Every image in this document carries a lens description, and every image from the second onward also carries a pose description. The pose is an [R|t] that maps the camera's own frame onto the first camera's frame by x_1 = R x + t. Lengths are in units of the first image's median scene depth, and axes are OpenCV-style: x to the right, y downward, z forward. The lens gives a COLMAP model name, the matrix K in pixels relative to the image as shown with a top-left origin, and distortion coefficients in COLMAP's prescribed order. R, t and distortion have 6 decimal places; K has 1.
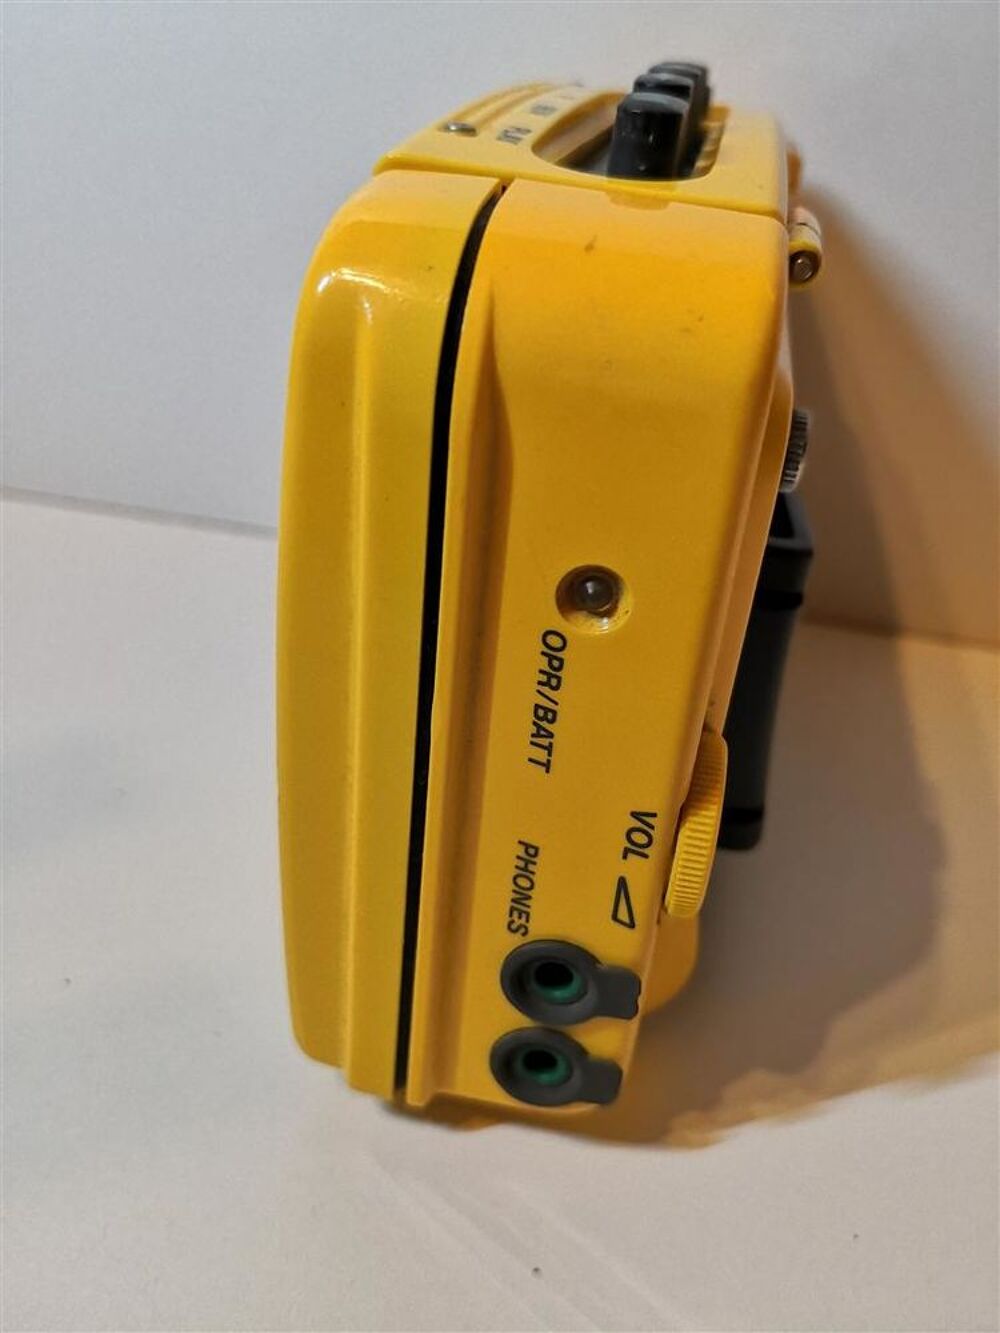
lens RADIAL K [[1127.4, 0, 495.7], [0, 1127.4, 665.9], [0, 0, 1]] dist [-0.018269, -0.040613]
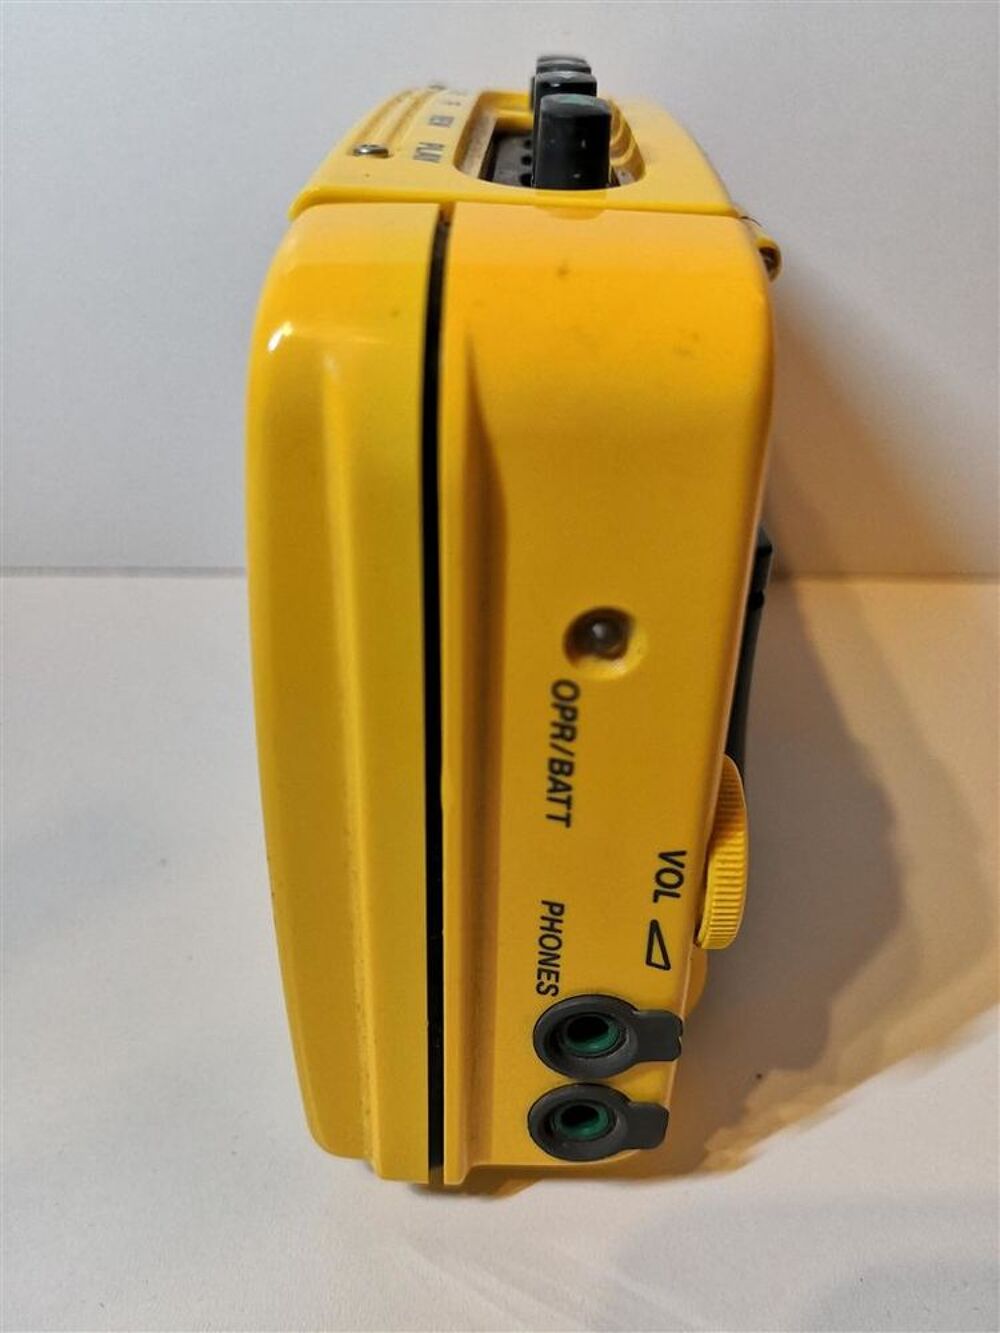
lens RADIAL K [[1127.4, 0, 503.4], [0, 1127.4, 665.5], [0, 0, 1]] dist [-0.018269, -0.040613]
pose [[0.983531, -0.141380, 0.112597, -0.088427], [0.140927, 0.989947, 0.012010, -0.054164], [-0.113163, 0.004055, 0.993568, 0.068893]]
